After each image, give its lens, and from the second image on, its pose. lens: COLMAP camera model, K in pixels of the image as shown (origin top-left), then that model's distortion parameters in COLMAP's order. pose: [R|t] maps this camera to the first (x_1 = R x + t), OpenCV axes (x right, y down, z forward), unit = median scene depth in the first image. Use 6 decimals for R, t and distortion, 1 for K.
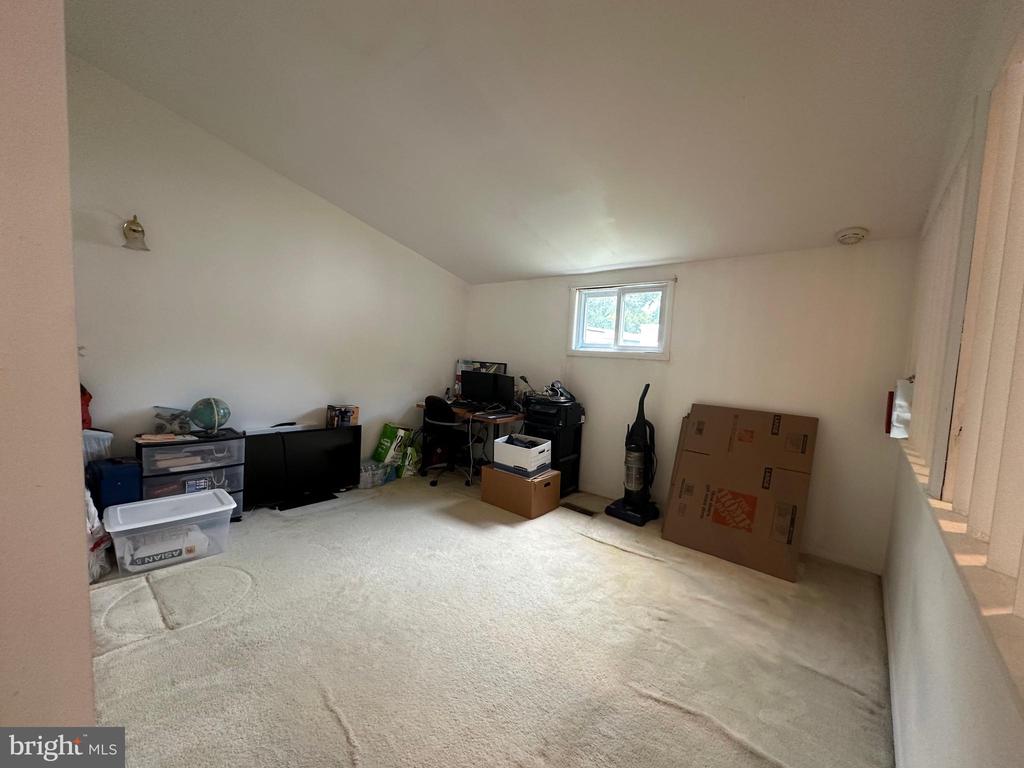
lens RADIAL K [[412.6, 0, 512.0], [0, 412.6, 382.8], [0, 0, 1]] dist [0.003562, -0.000098]
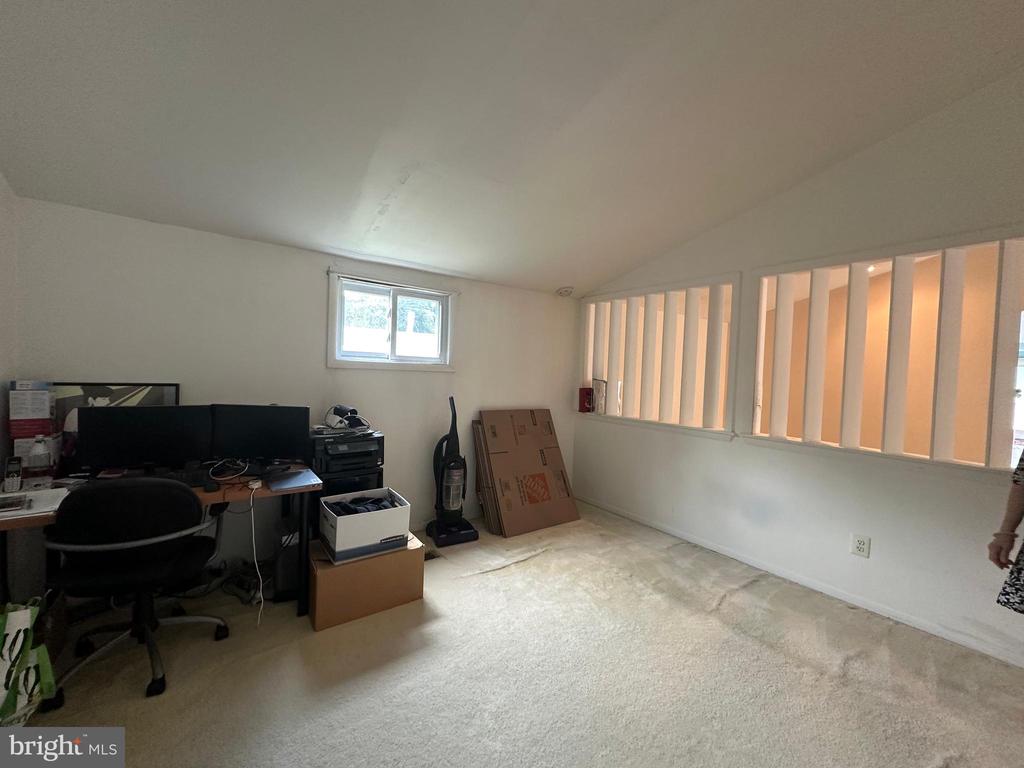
lens RADIAL K [[412.6, 0, 510.6], [0, 412.6, 380.5], [0, 0, 1]] dist [0.003562, -0.000098]
pose [[0.216932, -0.061823, 0.974227, -0.525034], [0.043695, 0.997607, 0.053578, -0.073581], [-0.975208, 0.030946, 0.219114, 0.582034]]
